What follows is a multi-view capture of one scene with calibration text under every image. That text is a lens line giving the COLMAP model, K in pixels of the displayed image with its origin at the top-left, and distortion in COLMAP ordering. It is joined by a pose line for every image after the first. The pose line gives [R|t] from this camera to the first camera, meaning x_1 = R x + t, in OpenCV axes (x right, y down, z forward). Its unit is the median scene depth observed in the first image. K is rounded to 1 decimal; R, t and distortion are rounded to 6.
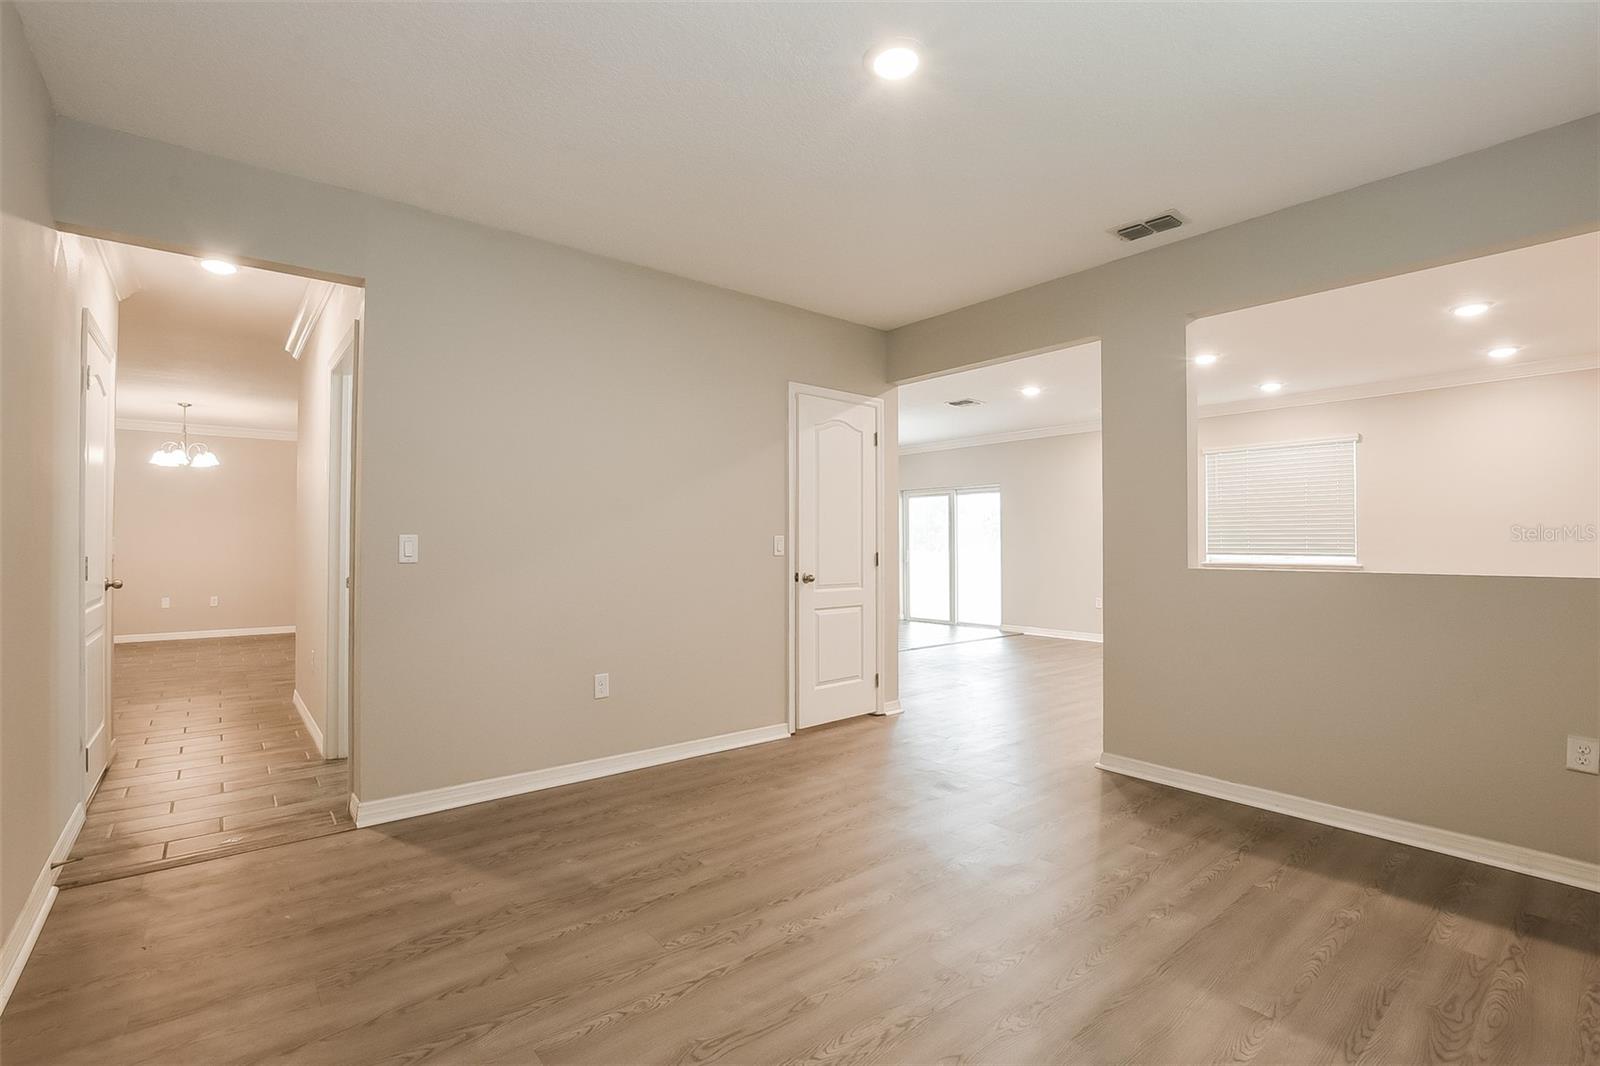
lens RADIAL K [[740.8, 0, 800.0], [0, 740.8, 533.0], [0, 0, 1]] dist [-0.000597, -0.000094]
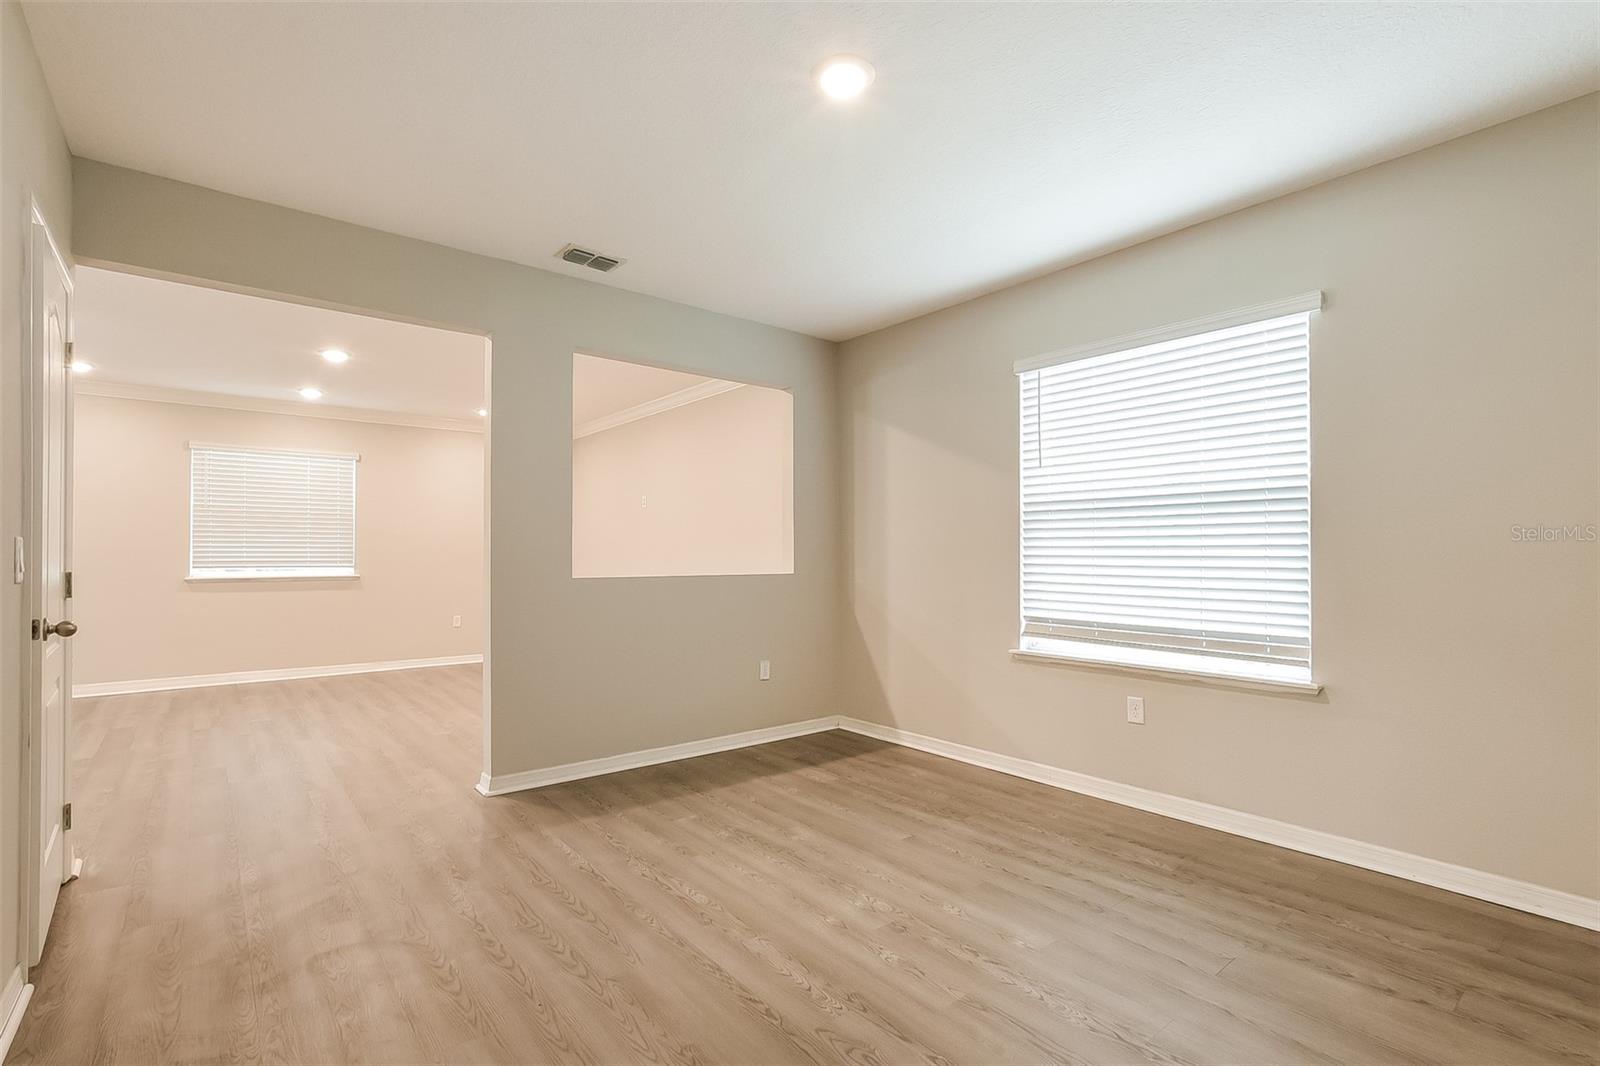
lens RADIAL K [[702.2, 0, 800.8], [0, 702.2, 560.2], [0, 0, 1]] dist [-0.001087, -0.000120]
pose [[0.019712, -0.003389, 0.999800, -0.611546], [-0.018363, 0.999824, 0.003751, 0.011287], [-0.999637, -0.018433, 0.019646, 0.768670]]
